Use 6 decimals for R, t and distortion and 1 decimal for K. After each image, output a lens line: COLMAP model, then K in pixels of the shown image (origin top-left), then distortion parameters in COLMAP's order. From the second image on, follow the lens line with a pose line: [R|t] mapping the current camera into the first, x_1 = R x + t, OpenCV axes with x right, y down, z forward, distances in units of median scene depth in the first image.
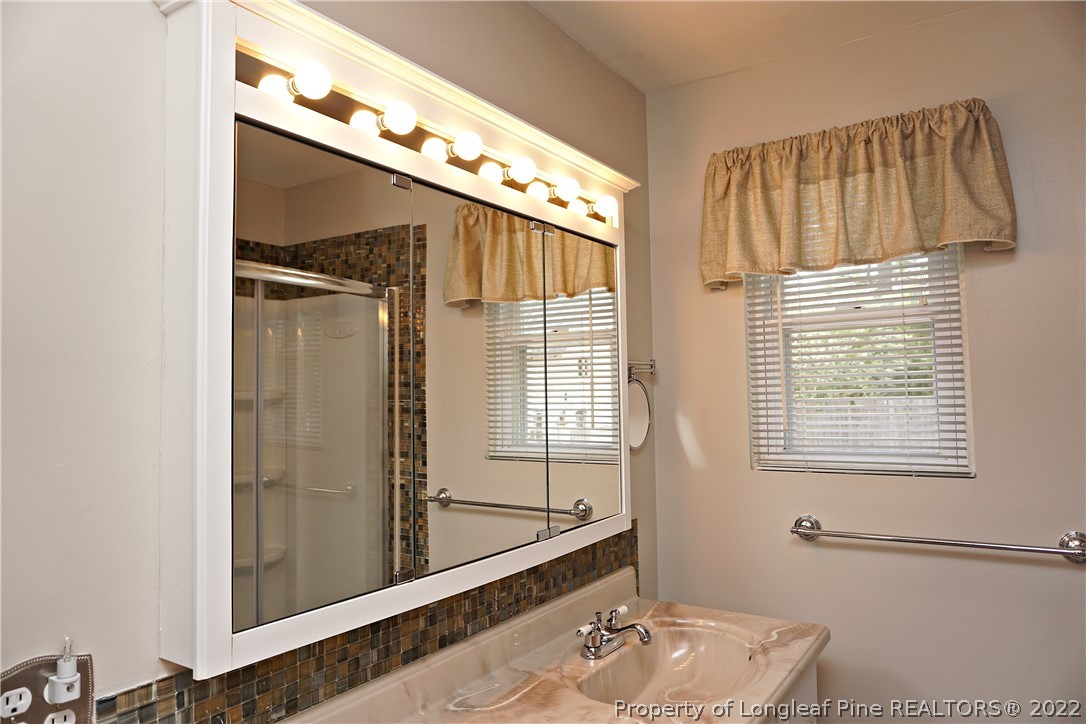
lens RADIAL K [[717.3, 0, 542.0], [0, 717.3, 367.2], [0, 0, 1]] dist [-0.062015, 0.040867]
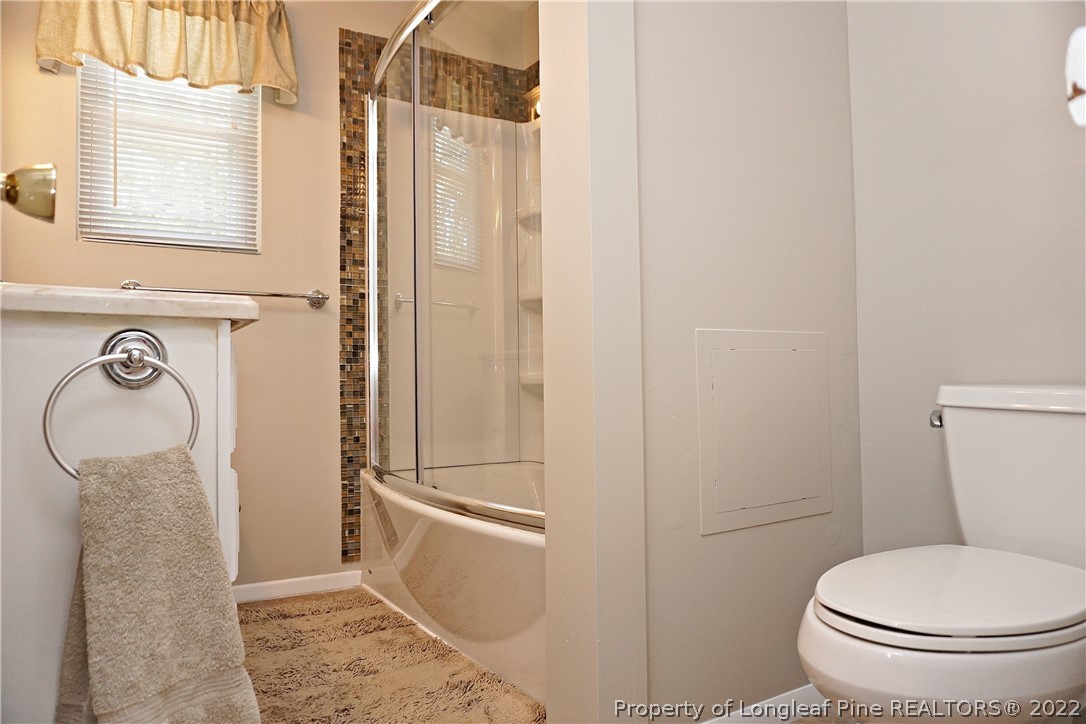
lens RADIAL K [[737.5, 0, 543.0], [0, 737.5, 362.0], [0, 0, 1]] dist [-0.050260, 0.045109]
pose [[0.414718, 0.051075, 0.908515, -0.474700], [-0.030814, 0.998639, -0.042075, 0.400706], [-0.909428, -0.010546, 0.415728, -0.150837]]
